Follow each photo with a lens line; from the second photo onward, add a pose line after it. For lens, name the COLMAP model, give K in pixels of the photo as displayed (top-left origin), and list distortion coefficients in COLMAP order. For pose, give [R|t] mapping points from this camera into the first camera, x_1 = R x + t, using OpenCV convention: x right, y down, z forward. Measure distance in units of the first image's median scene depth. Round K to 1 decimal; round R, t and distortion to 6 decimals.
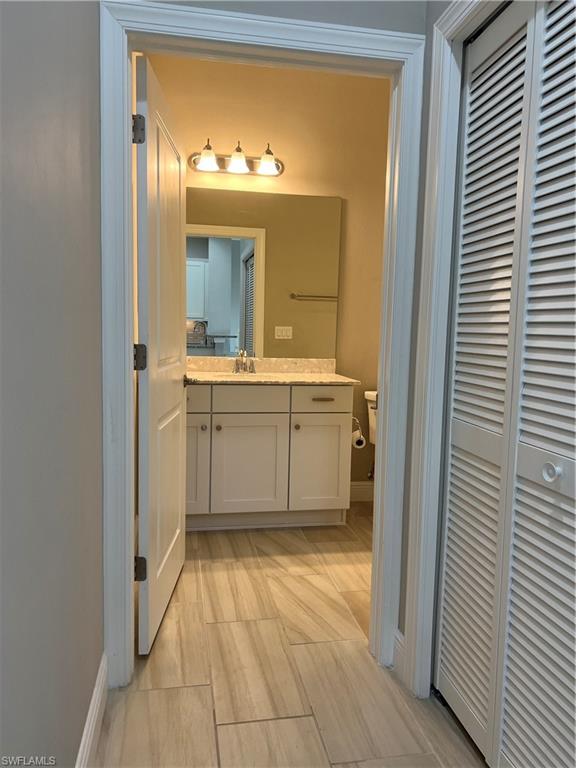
lens RADIAL K [[578.5, 0, 288.6], [0, 578.5, 384.2], [0, 0, 1]] dist [-0.019014, -0.003688]
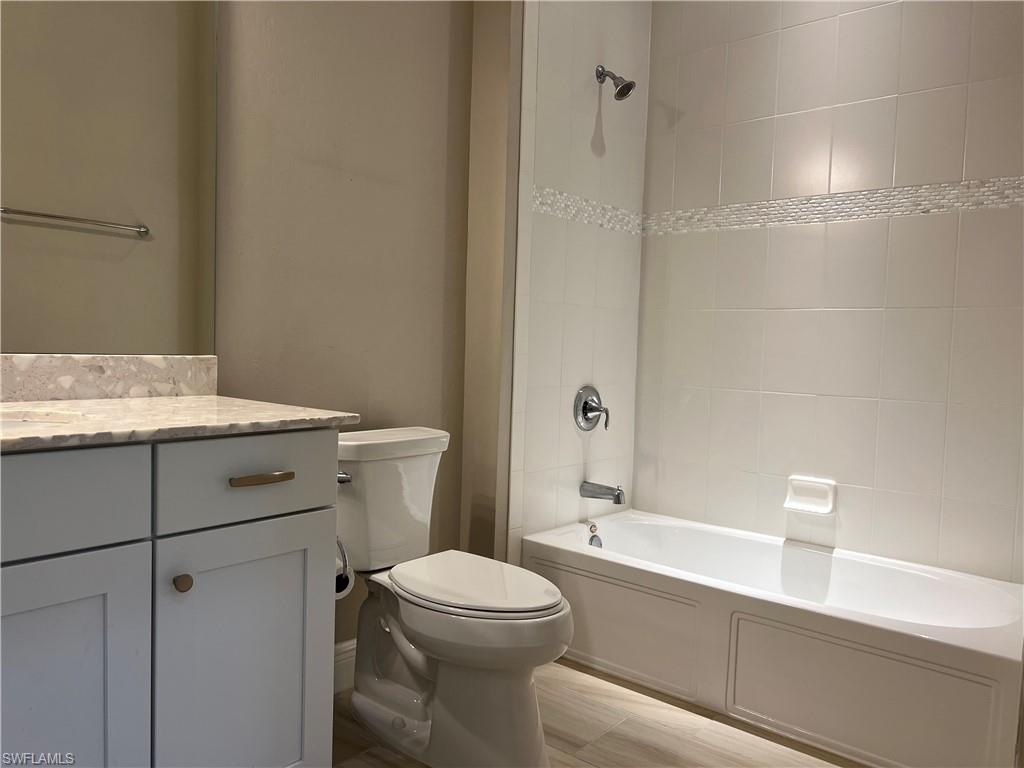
lens RADIAL K [[771.4, 0, 512.3], [0, 771.4, 386.6], [0, 0, 1]] dist [-0.019014, -0.003688]
pose [[0.767033, -0.038901, 0.640427, -0.096903], [0.050688, 0.998715, -0.000045, -0.015647], [-0.639602, 0.032497, 0.768019, 0.560901]]
